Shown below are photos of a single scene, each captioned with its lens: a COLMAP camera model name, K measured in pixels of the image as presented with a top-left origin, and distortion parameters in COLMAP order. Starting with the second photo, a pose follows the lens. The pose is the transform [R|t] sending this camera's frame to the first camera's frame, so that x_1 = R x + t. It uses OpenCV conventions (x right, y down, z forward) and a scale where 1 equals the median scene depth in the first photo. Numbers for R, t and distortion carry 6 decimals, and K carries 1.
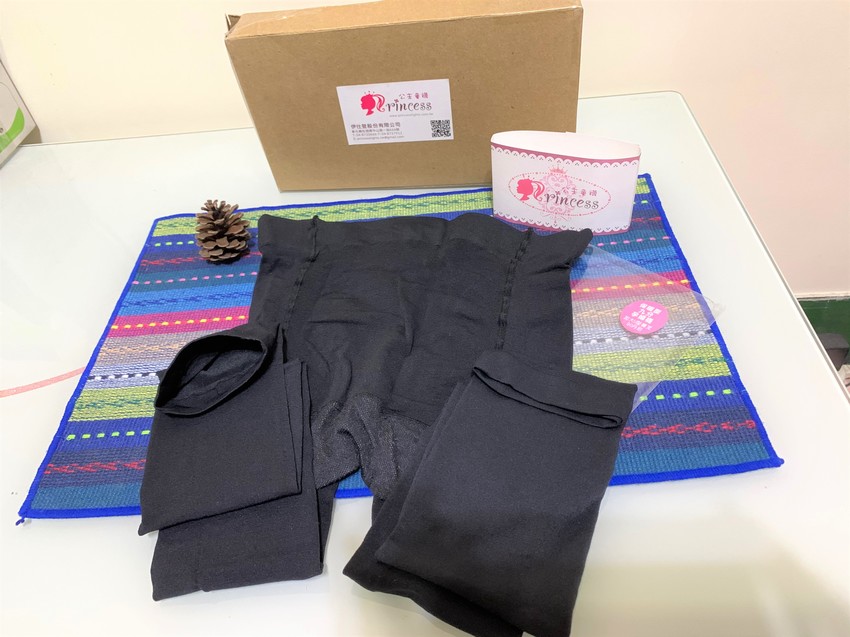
lens RADIAL K [[650.0, 0, 425.0], [0, 650.0, 318.5], [0, 0, 1]] dist [0.007813, -0.086571]
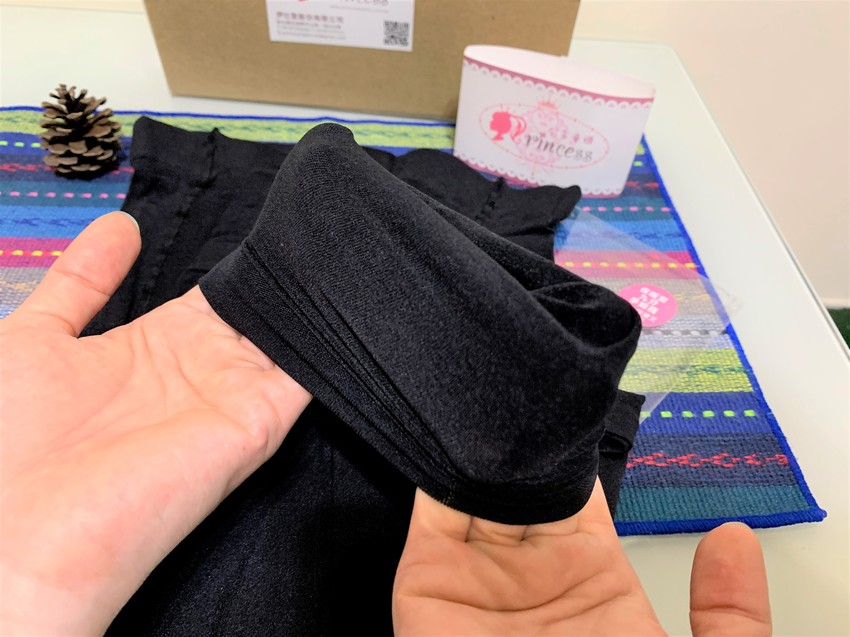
lens RADIAL K [[650.0, 0, 425.0], [0, 650.0, 318.5], [0, 0, 1]] dist [0.007813, -0.086571]
pose [[0.985239, 0.088419, 0.146581, -0.025794], [-0.094183, 0.995013, 0.032846, 0.010447], [-0.142946, -0.046166, 0.988653, 0.248001]]
